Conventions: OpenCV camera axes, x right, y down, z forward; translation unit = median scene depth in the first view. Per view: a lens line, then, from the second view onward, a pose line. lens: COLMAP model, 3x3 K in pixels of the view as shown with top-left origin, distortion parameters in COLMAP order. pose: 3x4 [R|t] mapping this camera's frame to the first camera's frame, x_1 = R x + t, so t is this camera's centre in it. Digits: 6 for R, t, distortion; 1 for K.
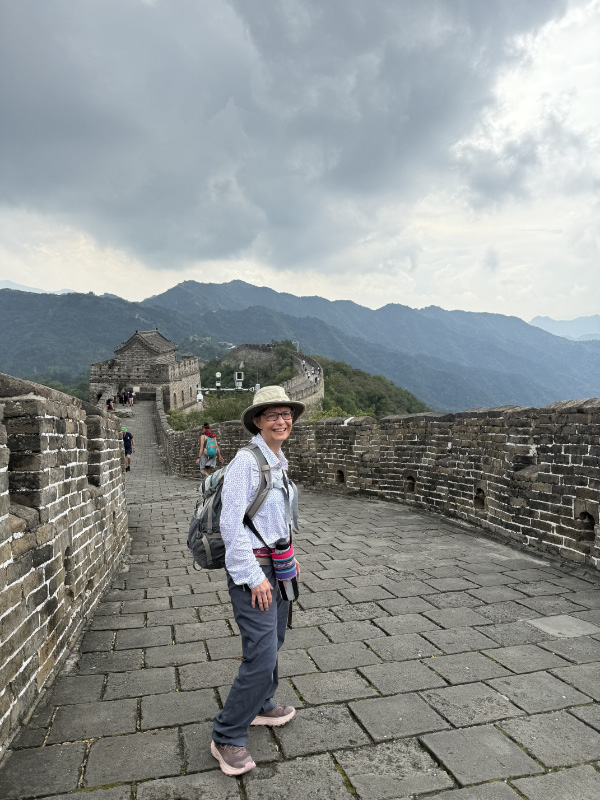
lens RADIAL K [[546.7, 0, 300.0], [0, 546.7, 400.0], [0, 0, 1]] dist [0.006406, -0.001233]
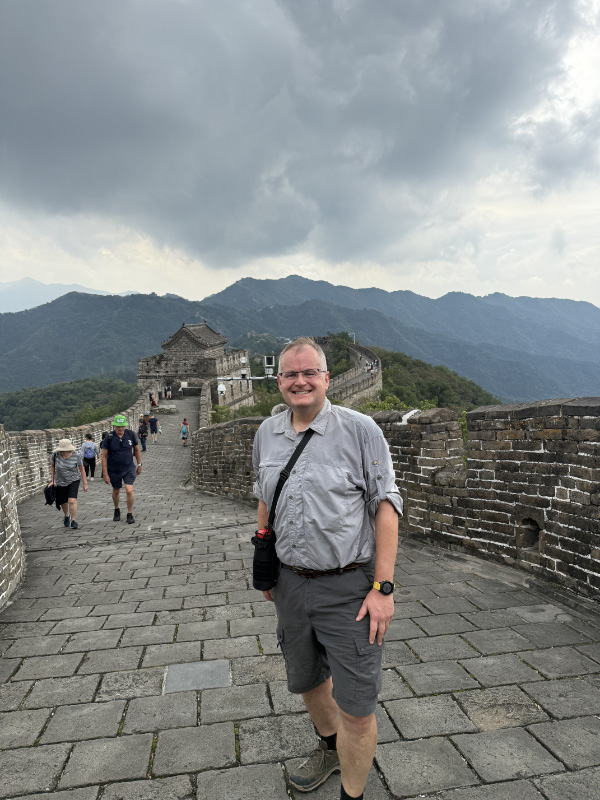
lens RADIAL K [[546.7, 0, 300.0], [0, 546.7, 400.0], [0, 0, 1]] dist [0.006406, -0.001233]
pose [[0.994032, -0.017901, -0.107611, 0.001834], [0.019013, 0.999776, 0.009312, 0.000681], [0.107420, -0.011303, 0.994149, 0.021120]]
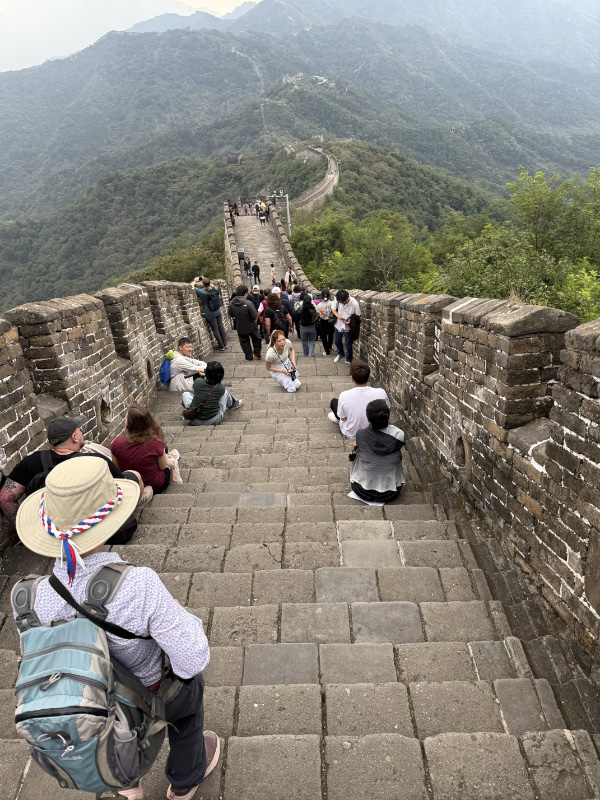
lens RADIAL K [[546.7, 0, 300.0], [0, 546.7, 400.0], [0, 0, 1]] dist [0.006406, -0.001233]
pose [[0.981065, 0.036380, -0.190230, 0.209575], [0.056227, 0.886400, 0.459493, -0.156154], [0.185336, -0.461489, 0.867570, -0.796936]]
